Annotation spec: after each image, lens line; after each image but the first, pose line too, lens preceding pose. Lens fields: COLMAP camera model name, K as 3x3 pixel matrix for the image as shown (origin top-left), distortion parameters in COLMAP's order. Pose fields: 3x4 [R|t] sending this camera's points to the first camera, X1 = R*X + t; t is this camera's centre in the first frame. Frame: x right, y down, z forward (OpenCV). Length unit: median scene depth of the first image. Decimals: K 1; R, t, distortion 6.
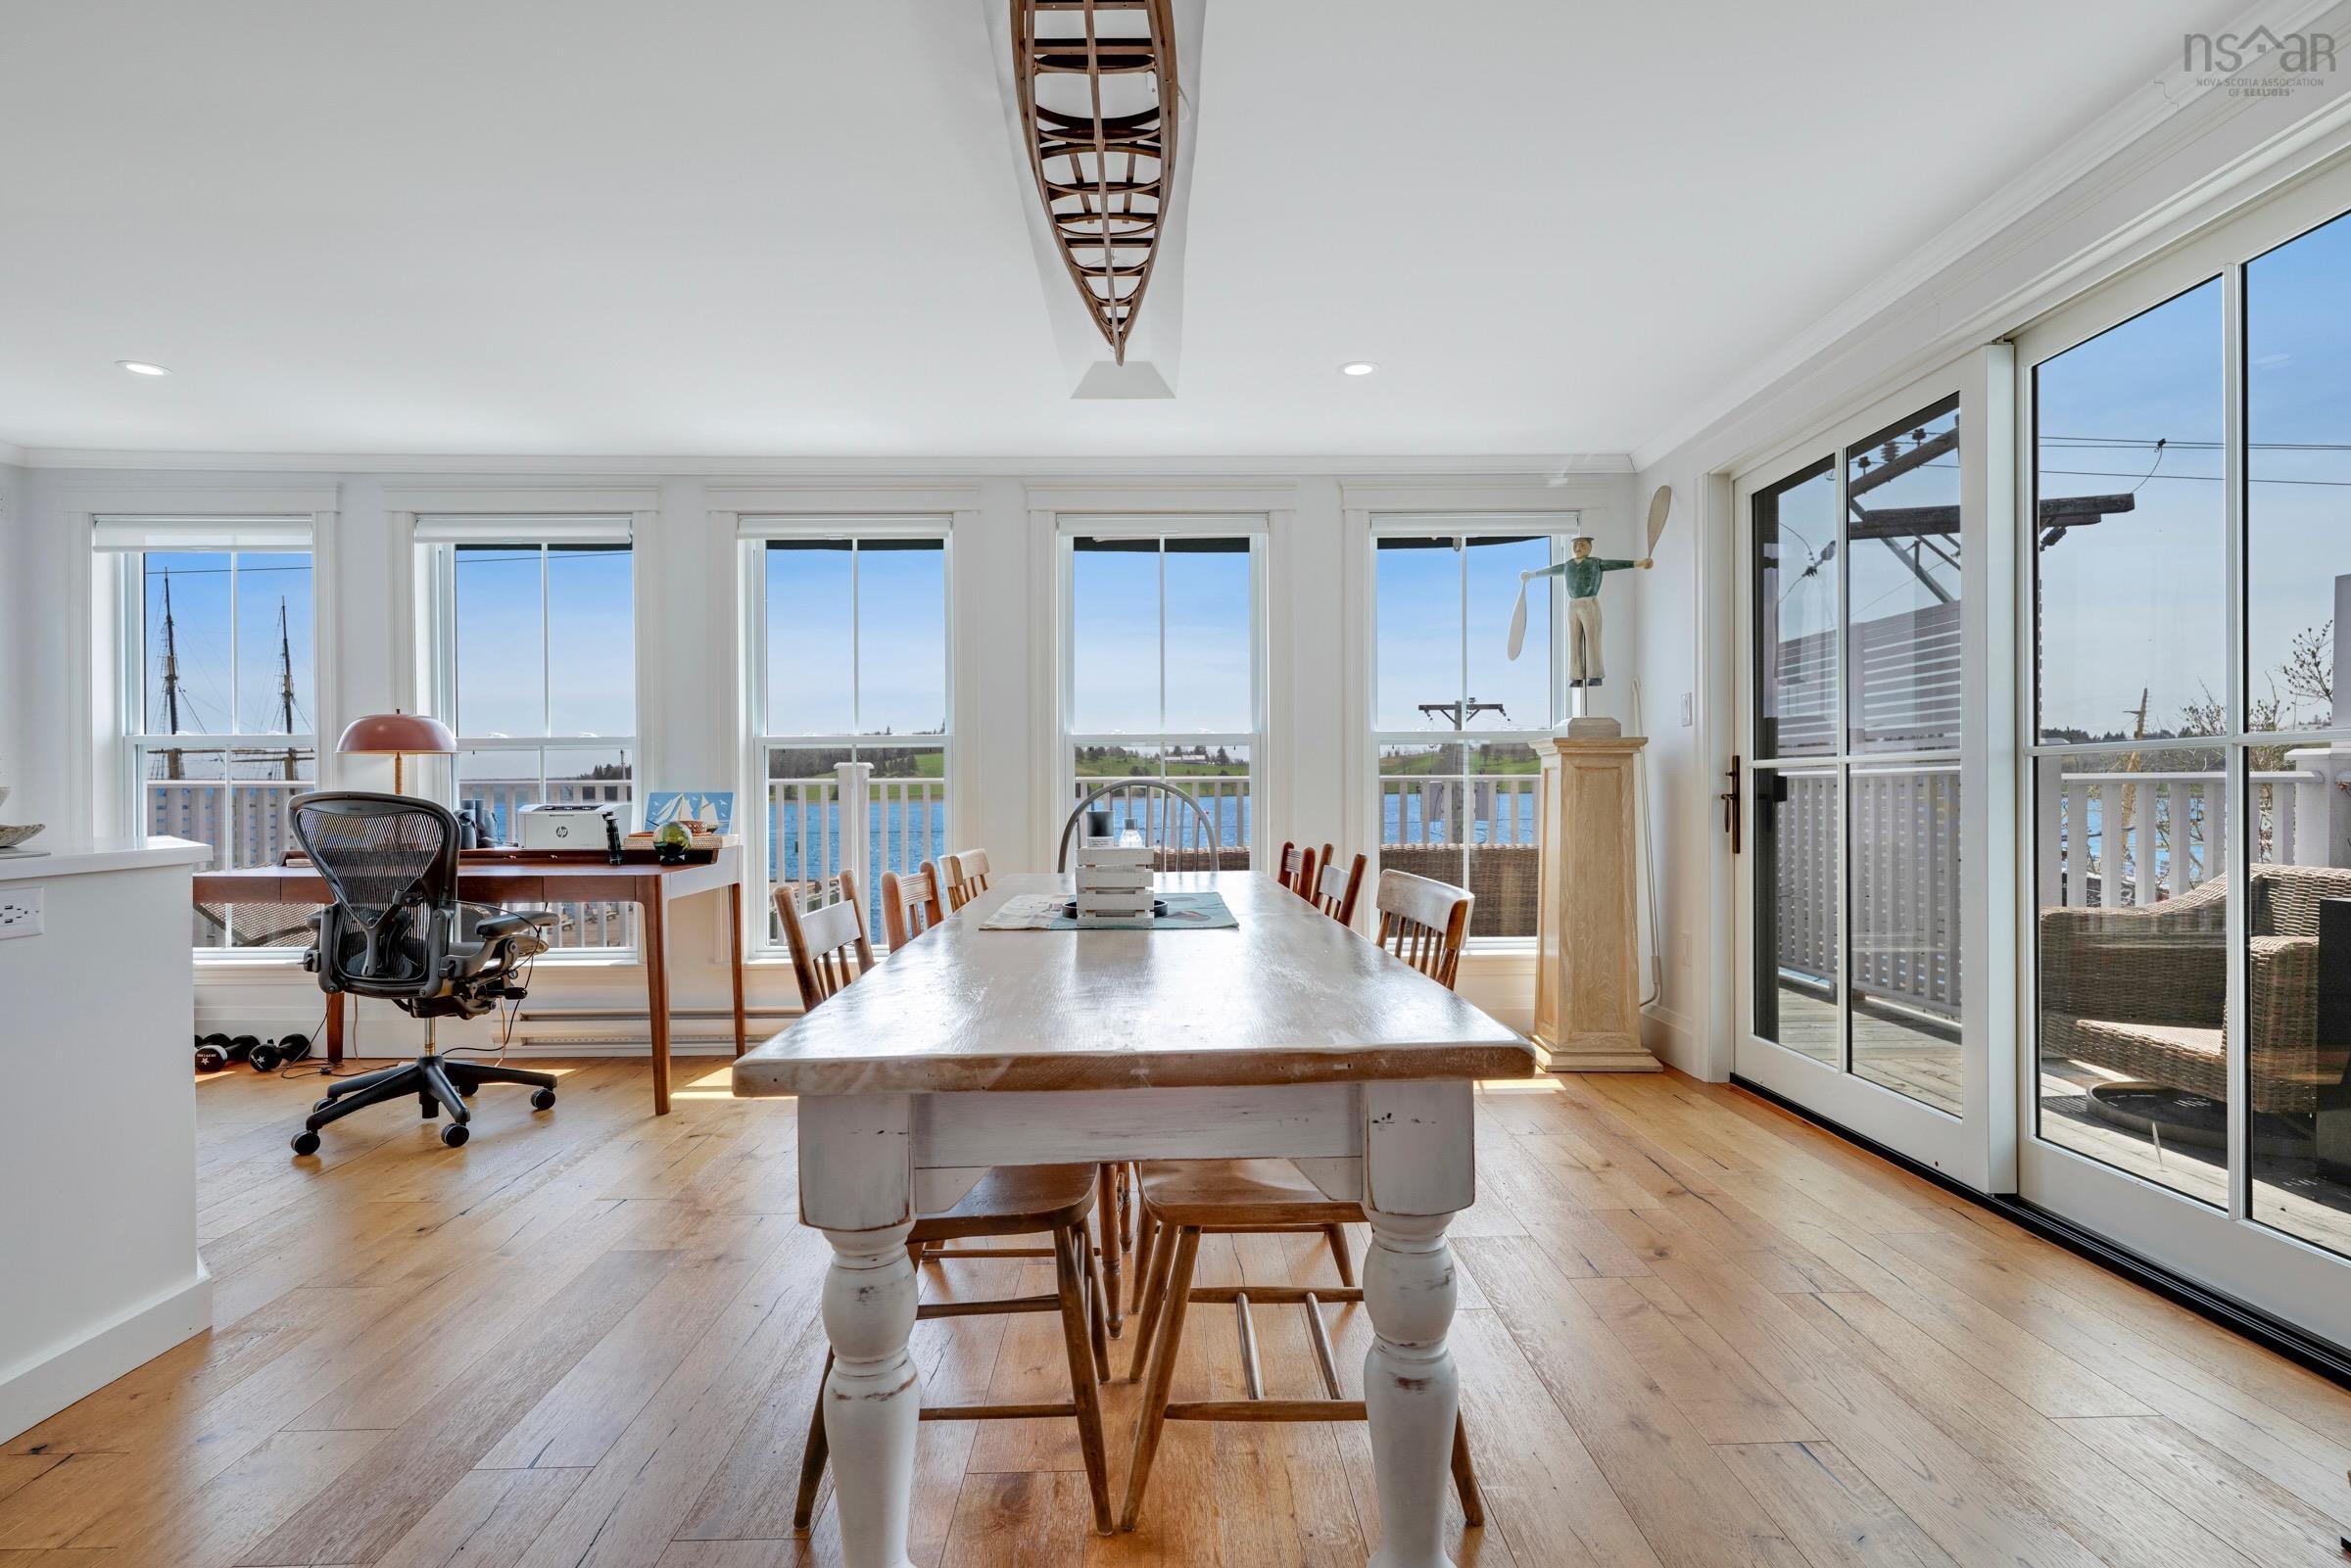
lens RADIAL K [[1243.6, 0, 1203.6], [0, 1243.6, 777.3], [0, 0, 1]] dist [0.015813, -0.001548]
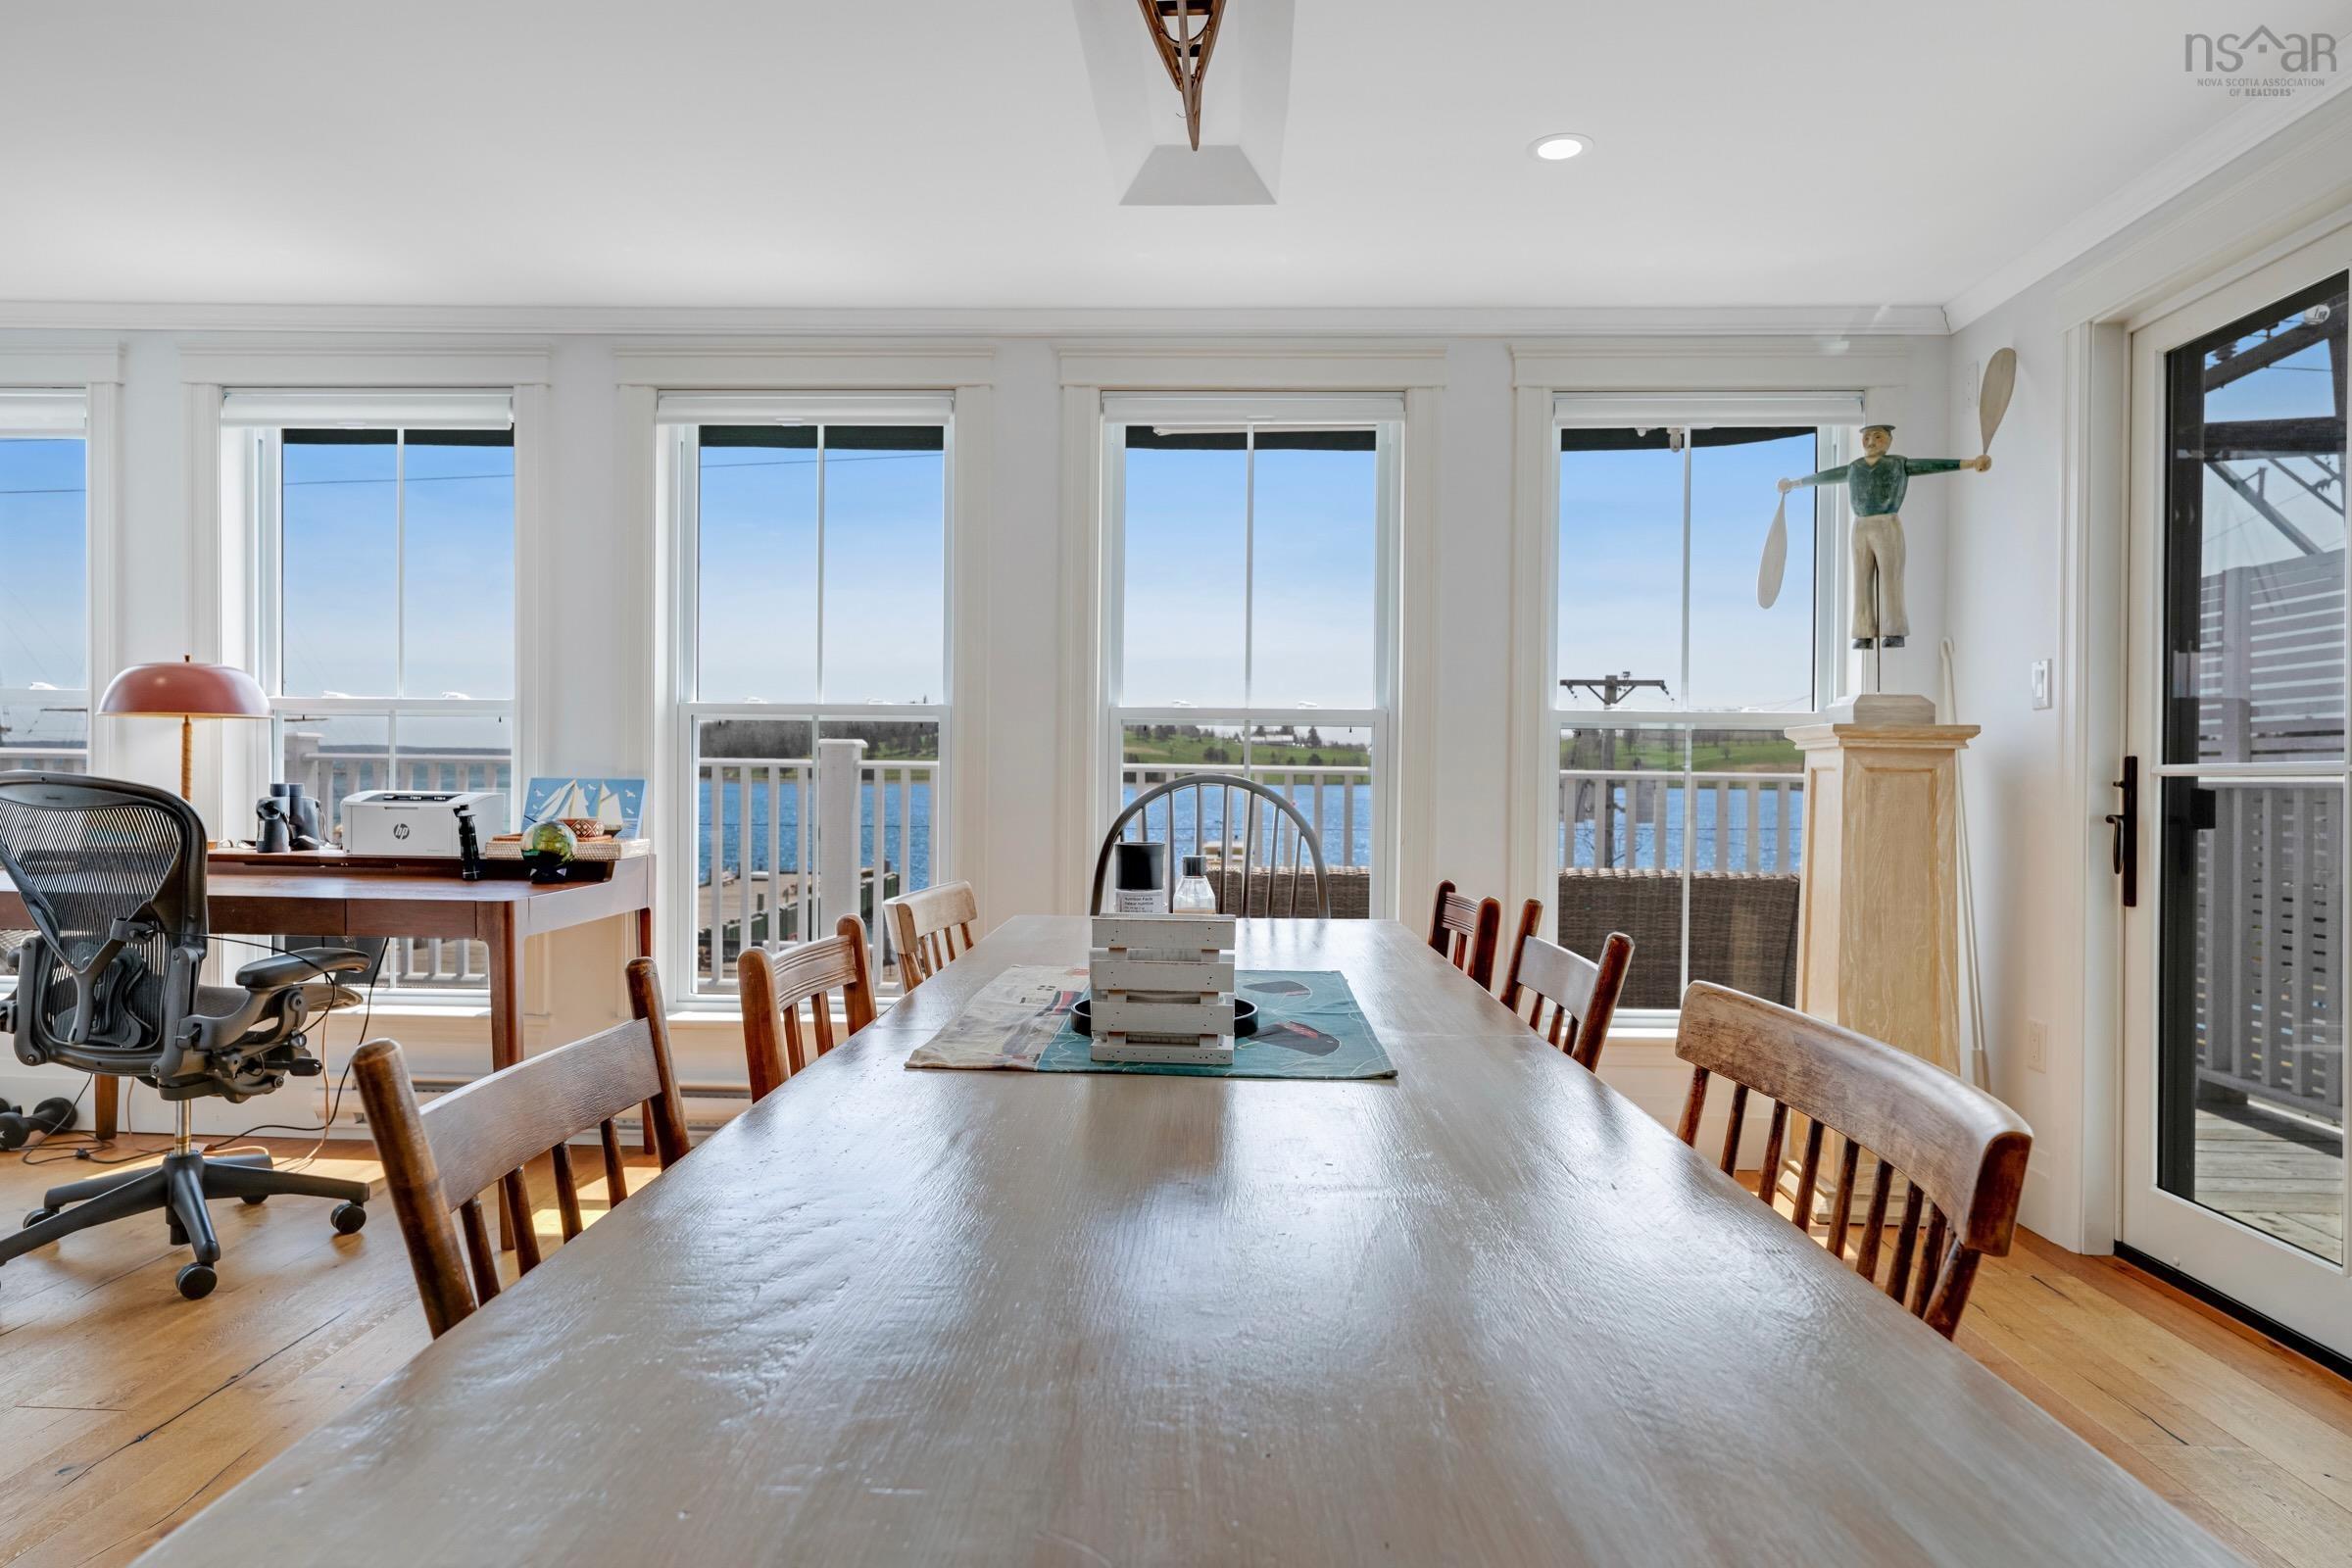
lens RADIAL K [[1287.8, 0, 1213.2], [0, 1287.8, 778.3], [0, 0, 1]] dist [0.001636, 0.002212]
pose [[0.998890, 0.019234, -0.042989, -0.020530], [-0.018566, 0.999702, 0.015880, -0.006387], [0.043281, -0.015065, 0.998949, 0.282954]]
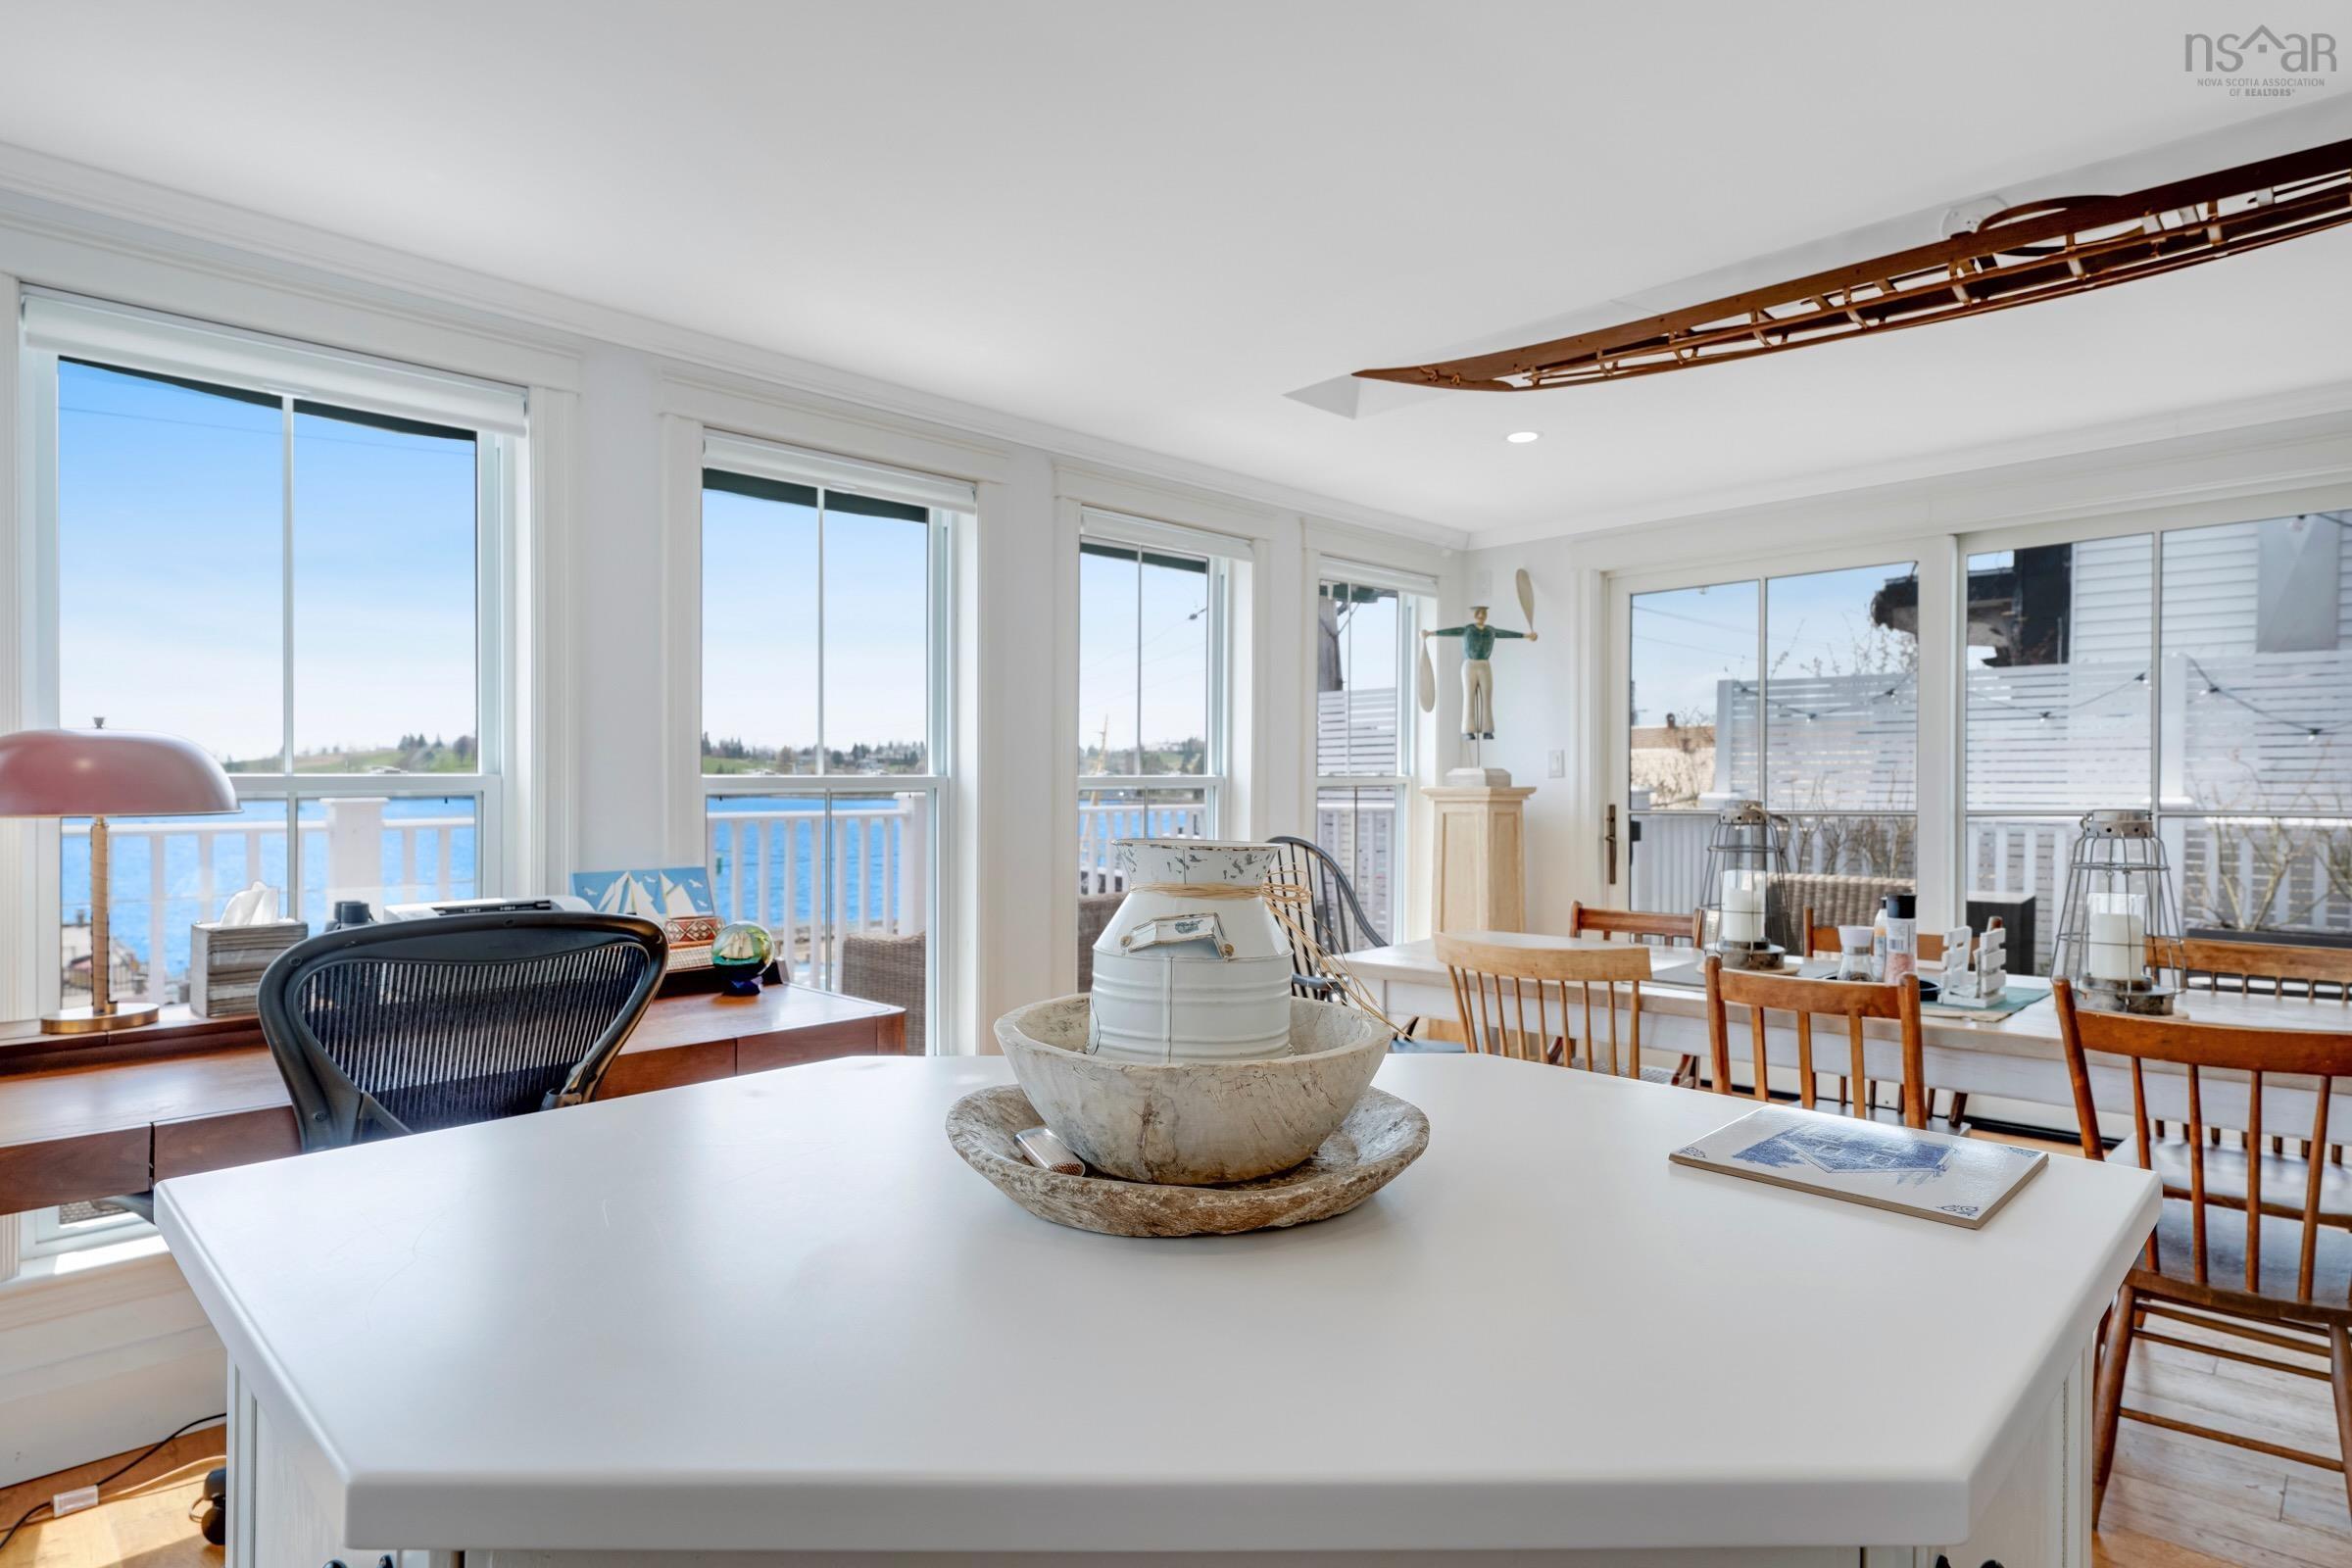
lens RADIAL K [[1287.8, 0, 1210.9], [0, 1287.8, 777.2], [0, 0, 1]] dist [0.001636, 0.002212]
pose [[0.686447, 0.006366, 0.727152, -0.694250], [-0.006557, 0.999975, -0.002565, -0.033968], [-0.727150, -0.003007, 0.686472, 0.376028]]
